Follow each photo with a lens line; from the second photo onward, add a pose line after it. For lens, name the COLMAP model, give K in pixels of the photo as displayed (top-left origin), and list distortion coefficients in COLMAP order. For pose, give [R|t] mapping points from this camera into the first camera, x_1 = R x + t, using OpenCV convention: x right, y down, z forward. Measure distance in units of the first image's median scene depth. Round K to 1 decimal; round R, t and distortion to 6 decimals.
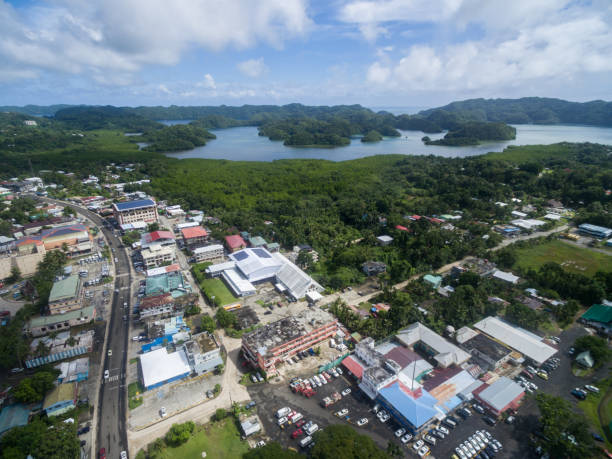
lens RADIAL K [[348.4, 0, 306.0], [0, 348.4, 229.5], [0, 0, 1]] dist [0.026100, 0.000957]
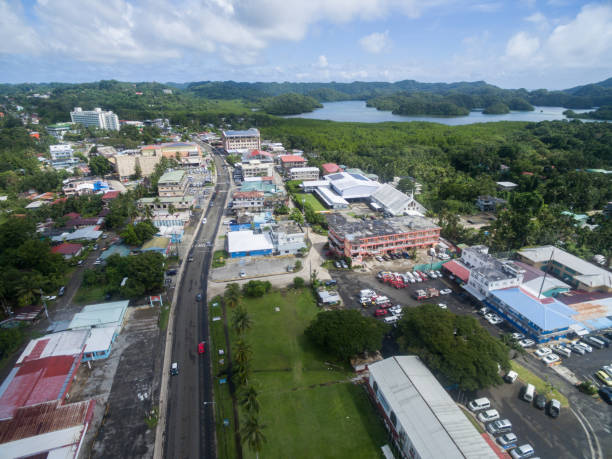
lens RADIAL K [[348.4, 0, 306.0], [0, 348.4, 229.5], [0, 0, 1]] dist [0.026100, 0.000957]
pose [[0.957549, 0.115224, -0.264242, 0.000704], [-0.104396, 0.993030, 0.054711, 0.228573], [0.268704, -0.024803, 0.962903, 0.088191]]
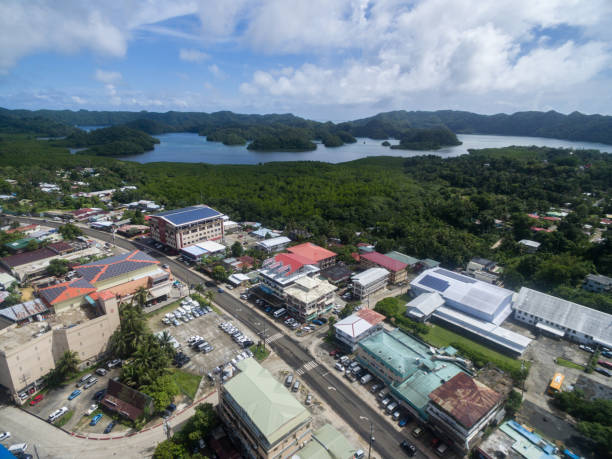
lens RADIAL K [[348.4, 0, 306.0], [0, 348.4, 229.5], [0, 0, 1]] dist [0.026100, 0.000957]
pose [[0.972583, -0.055924, 0.225730, -0.730235], [0.063230, 0.997679, -0.025259, -0.027431], [-0.223793, 0.038840, 0.973862, 0.560328]]
